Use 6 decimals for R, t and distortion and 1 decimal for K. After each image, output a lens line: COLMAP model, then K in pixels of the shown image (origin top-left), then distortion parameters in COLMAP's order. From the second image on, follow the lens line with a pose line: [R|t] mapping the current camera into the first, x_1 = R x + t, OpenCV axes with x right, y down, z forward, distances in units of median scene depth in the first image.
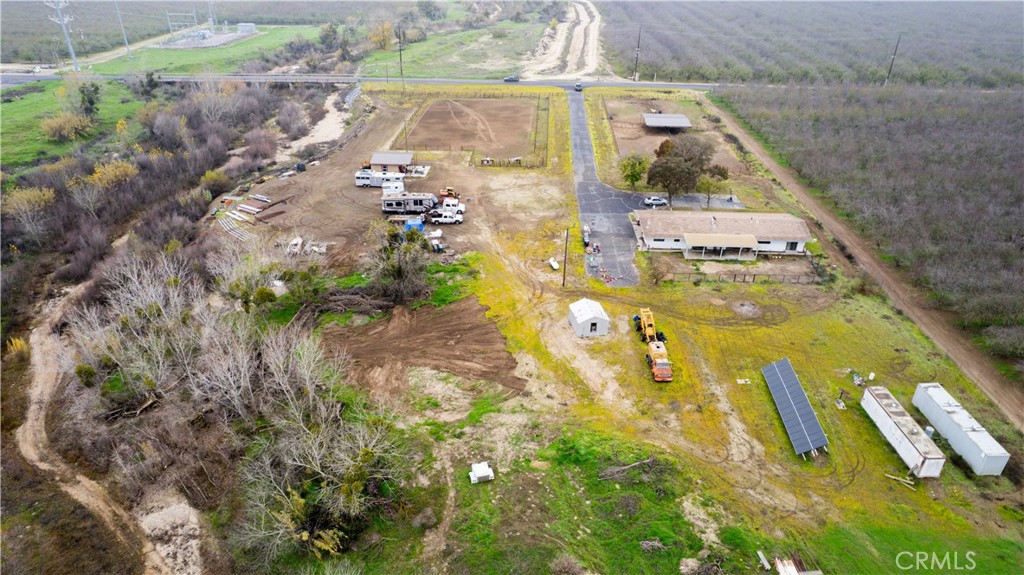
lens RADIAL K [[651.0, 0, 512.0], [0, 651.0, 287.5], [0, 0, 1]] dist [-0.055768, 0.044395]
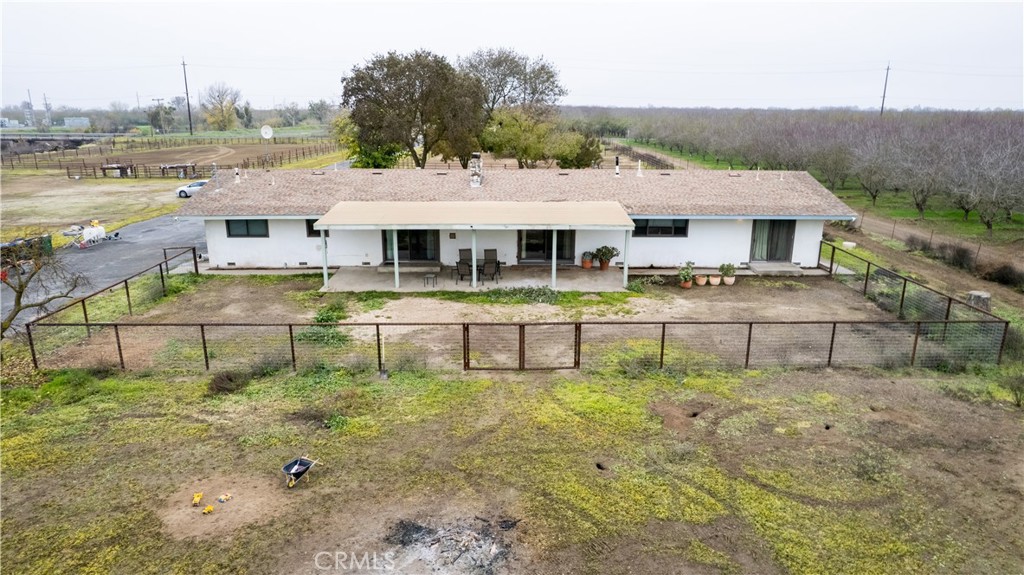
lens RADIAL K [[651.0, 0, 512.0], [0, 651.0, 287.5], [0, 0, 1]] dist [-0.055768, 0.044395]
pose [[0.999331, -0.019331, 0.031055, 0.358714], [0.026197, 0.970736, -0.238717, 0.011991], [-0.025531, 0.239371, 0.970593, 0.844299]]
